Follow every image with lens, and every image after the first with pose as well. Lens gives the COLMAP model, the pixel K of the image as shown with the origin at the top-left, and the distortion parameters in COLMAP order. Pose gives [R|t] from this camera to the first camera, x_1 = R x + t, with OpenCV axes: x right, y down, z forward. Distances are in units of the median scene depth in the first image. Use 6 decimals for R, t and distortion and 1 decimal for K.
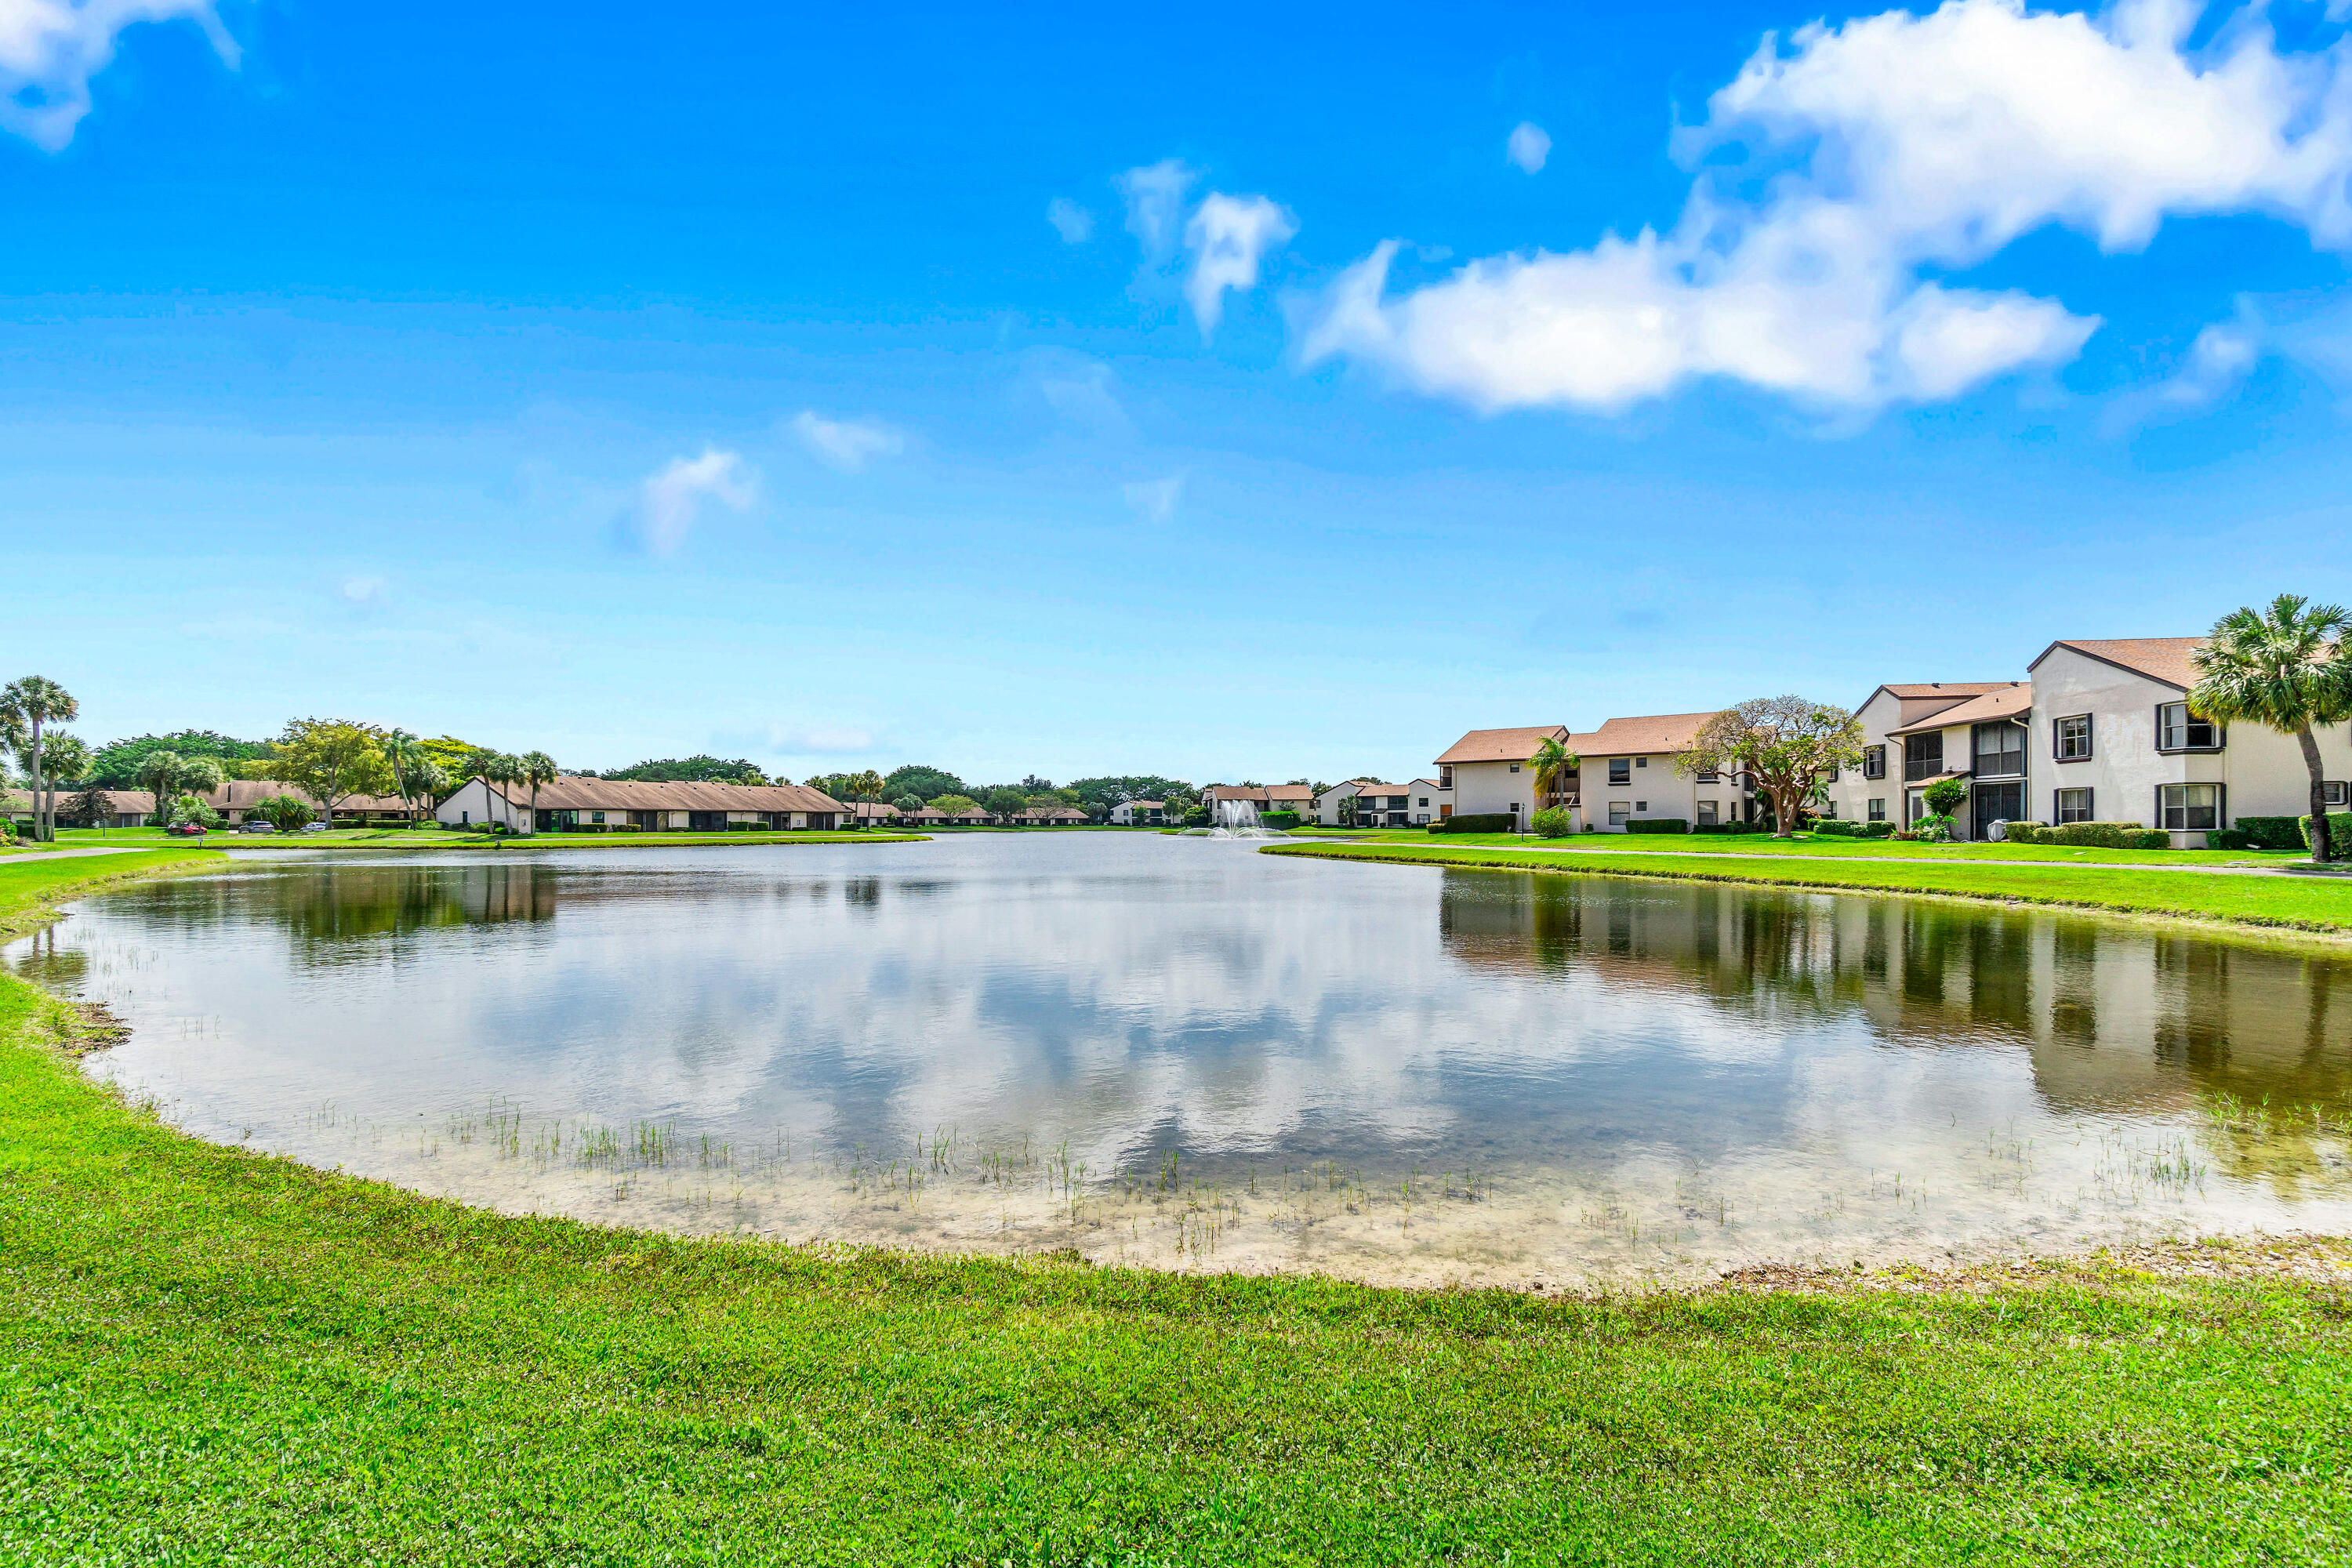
lens RADIAL K [[1042.2, 0, 1173.6], [0, 1042.2, 813.5], [0, 0, 1]] dist [-0.003663, -0.000686]
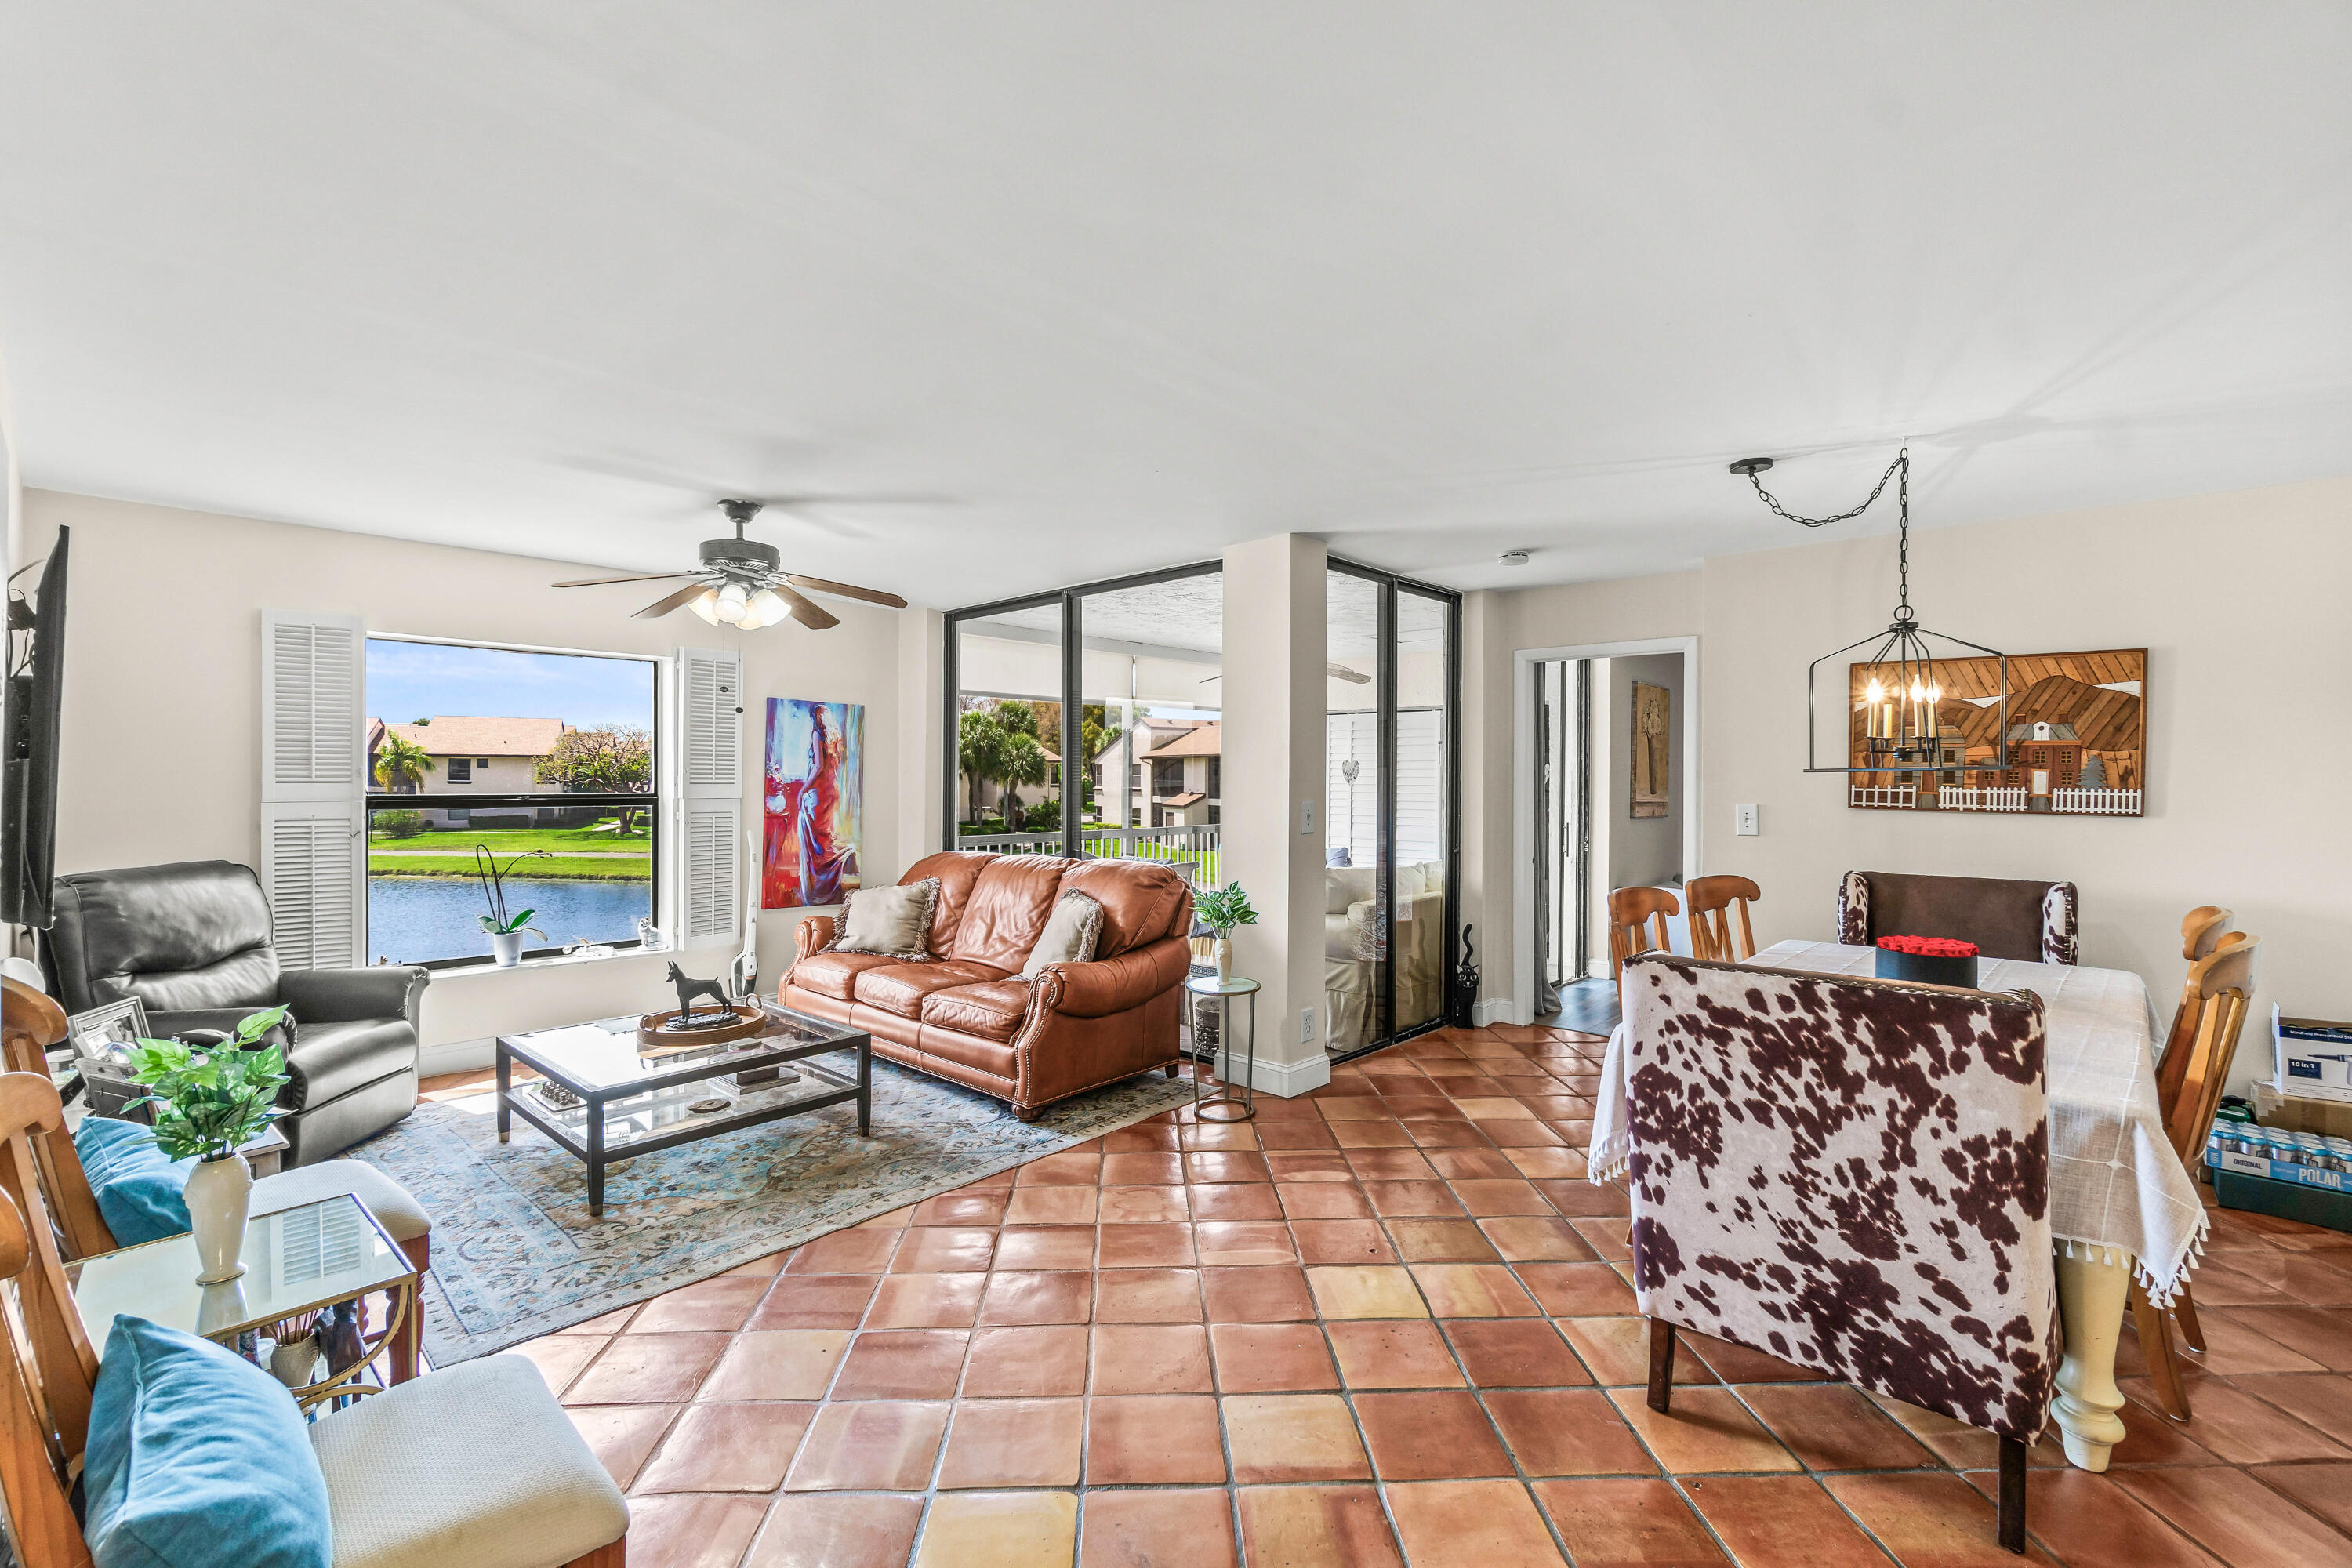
lens RADIAL K [[1016.5, 0, 1175.3], [0, 1016.5, 768.9], [0, 0, 1]] dist [-0.008725, -0.000021]
pose [[0.405410, 0.009287, 0.914088, -0.158878], [-0.015715, 0.999871, -0.003189, -0.035084], [-0.914000, -0.013072, 0.405504, -0.069052]]
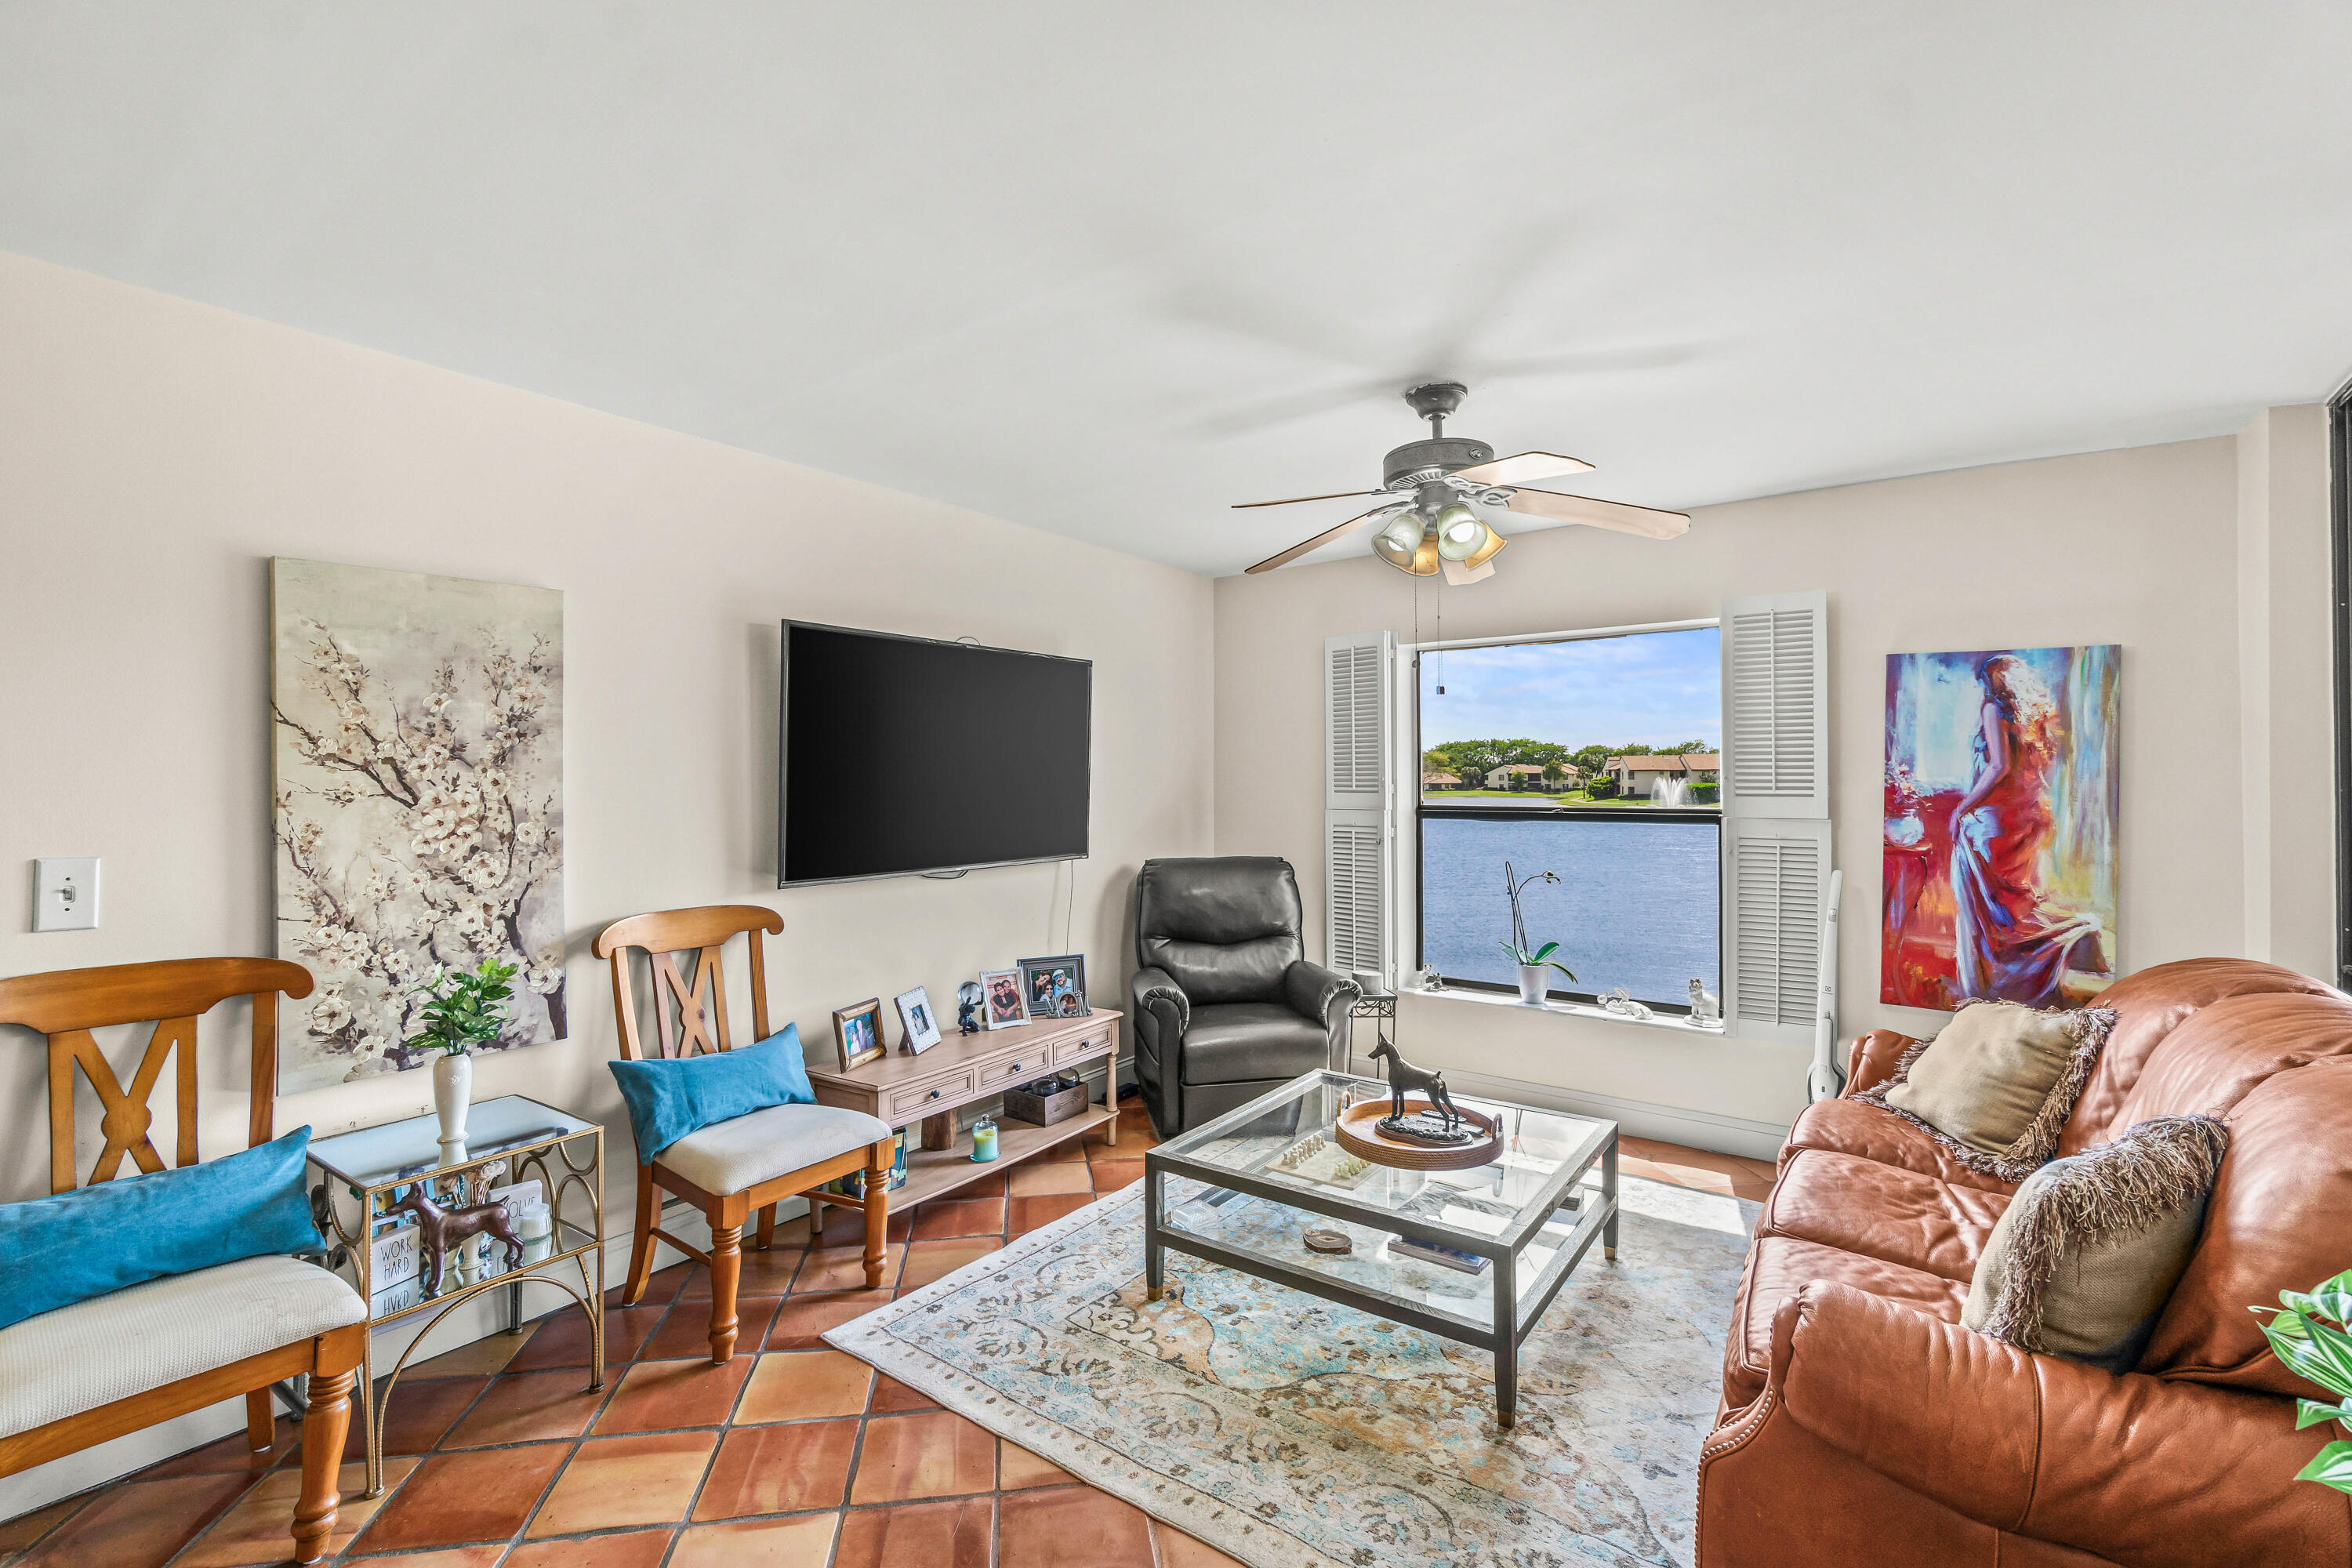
lens RADIAL K [[1019.9, 0, 1169.2], [0, 1019.9, 769.4], [0, 0, 1]] dist [-0.003069, 0.000558]
pose [[0.948079, -0.007722, -0.317942, -0.127823], [0.007934, 0.999968, -0.000626, -0.035183], [0.317937, -0.001929, 0.948110, -0.065719]]
